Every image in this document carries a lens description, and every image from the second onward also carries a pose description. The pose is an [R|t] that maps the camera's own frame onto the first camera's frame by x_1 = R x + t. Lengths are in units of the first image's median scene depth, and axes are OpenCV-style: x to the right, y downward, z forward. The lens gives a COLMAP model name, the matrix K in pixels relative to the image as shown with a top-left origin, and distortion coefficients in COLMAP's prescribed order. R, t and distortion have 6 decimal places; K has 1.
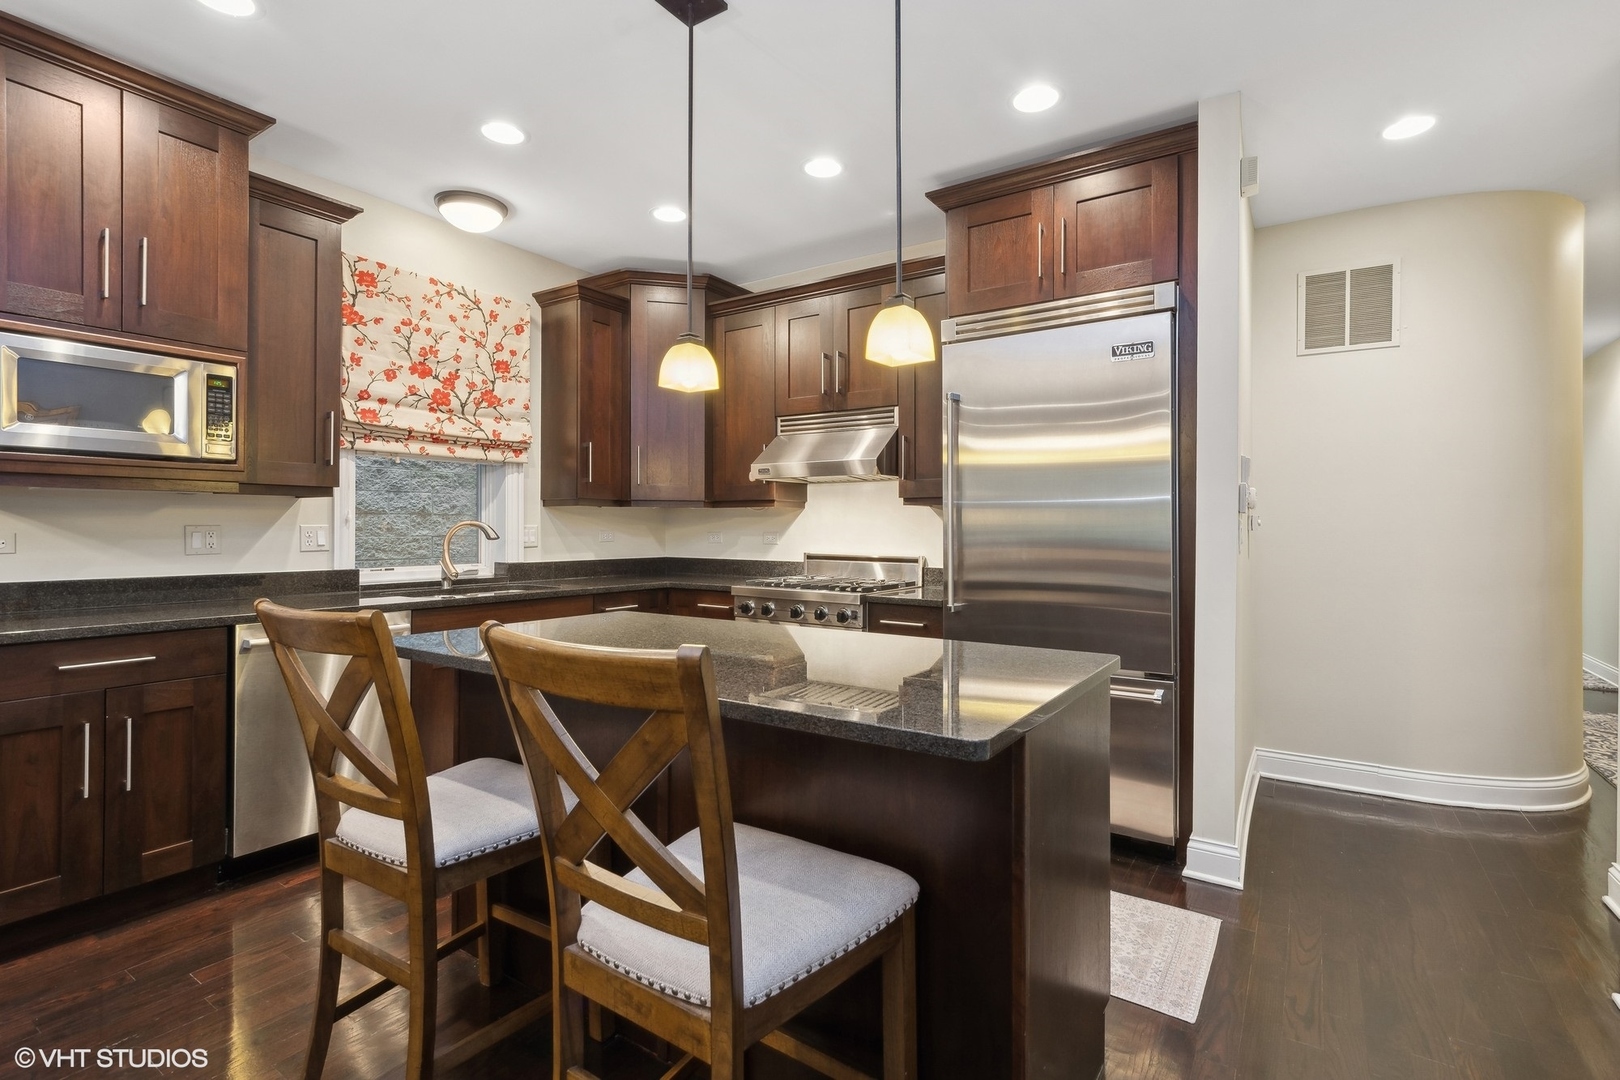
lens RADIAL K [[743.0, 0, 821.0], [0, 743.0, 528.9], [0, 0, 1]] dist [-0.000604, 0.000908]
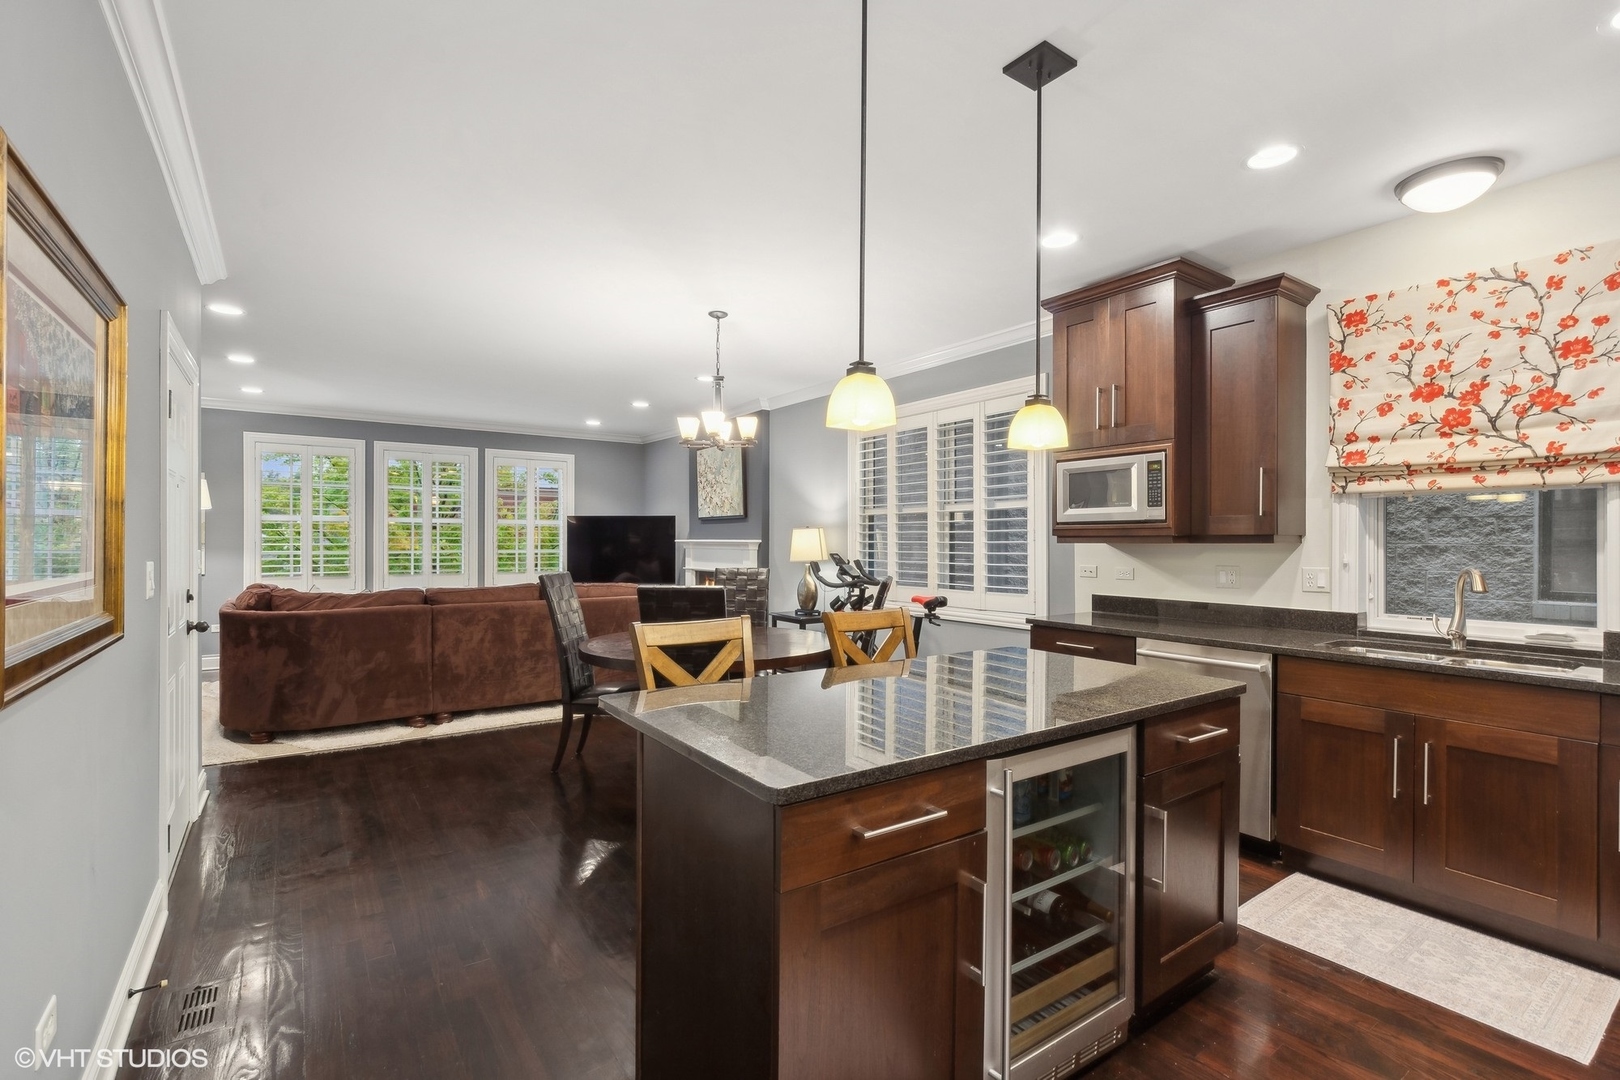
lens RADIAL K [[743.0, 0, 796.7], [0, 743.0, 540.2], [0, 0, 1]] dist [-0.000604, 0.000908]
pose [[-0.374648, -0.001016, -0.927167, 0.531405], [-0.005365, 0.999985, 0.001072, -0.037661], [0.927152, 0.005376, -0.374647, 0.632341]]
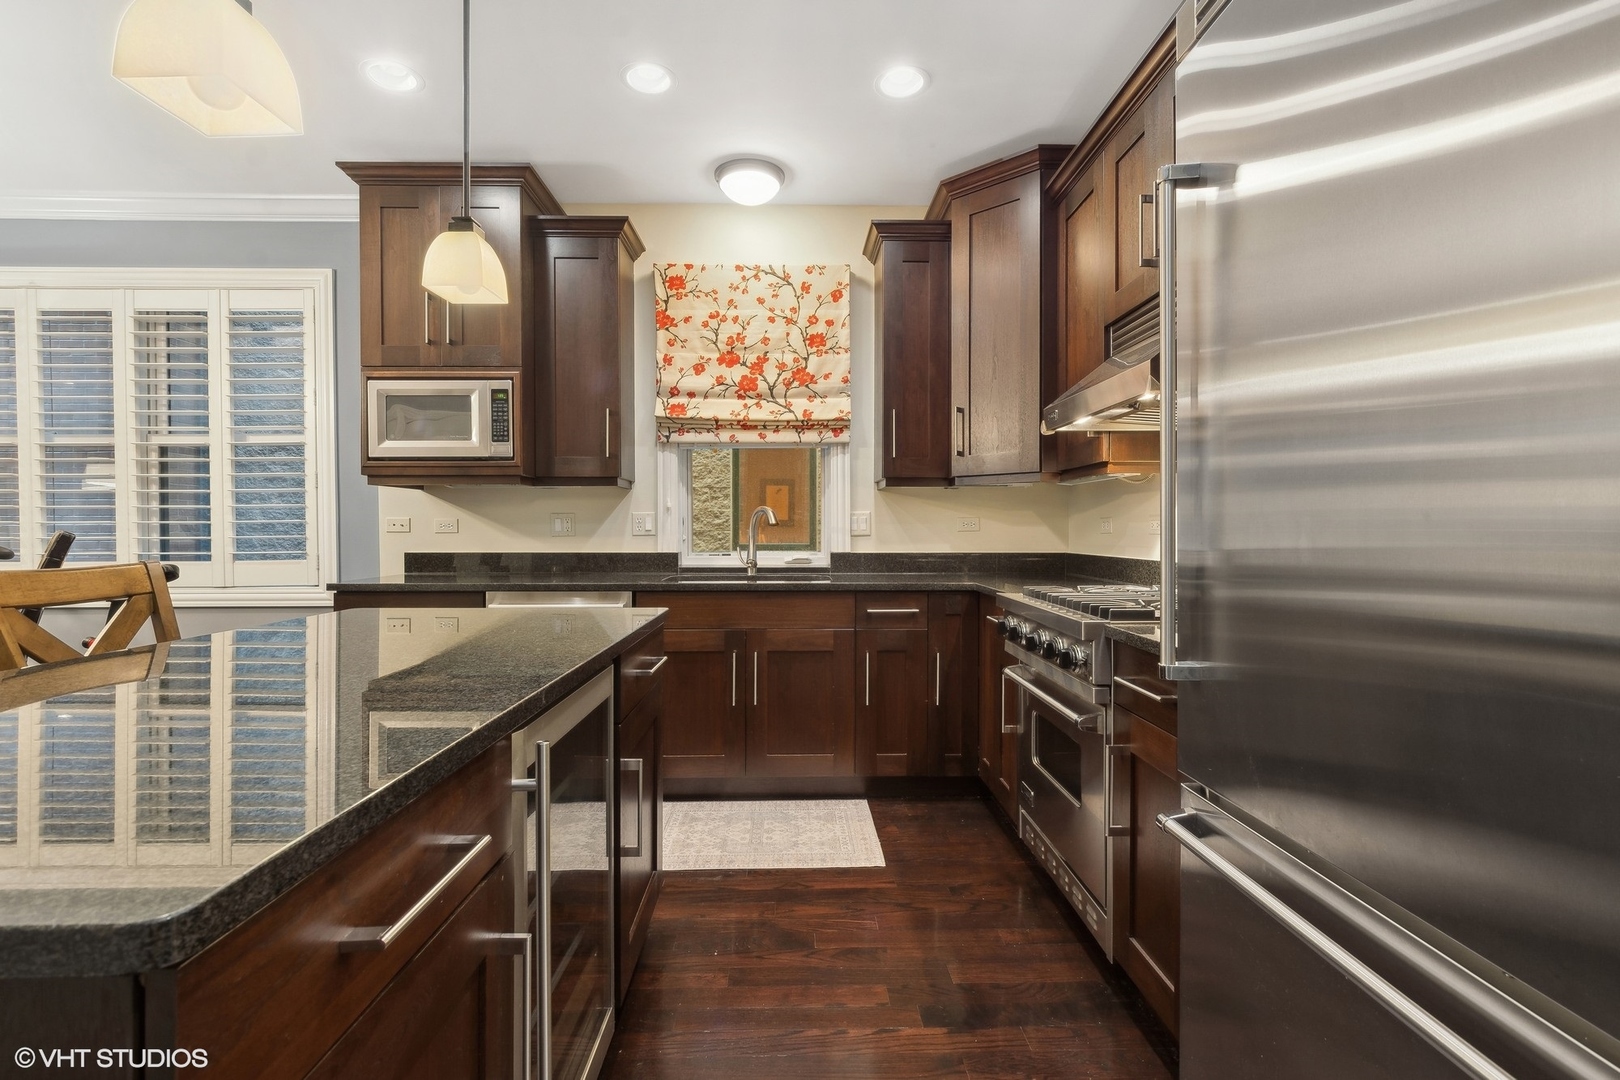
lens RADIAL K [[743.0, 0, 822.2], [0, 743.0, 535.4], [0, 0, 1]] dist [-0.000604, 0.000908]
pose [[0.578166, 0.002766, -0.815914, 0.357315], [0.001773, 0.999988, 0.004647, 0.021980], [0.815917, -0.004133, 0.578154, 0.507798]]
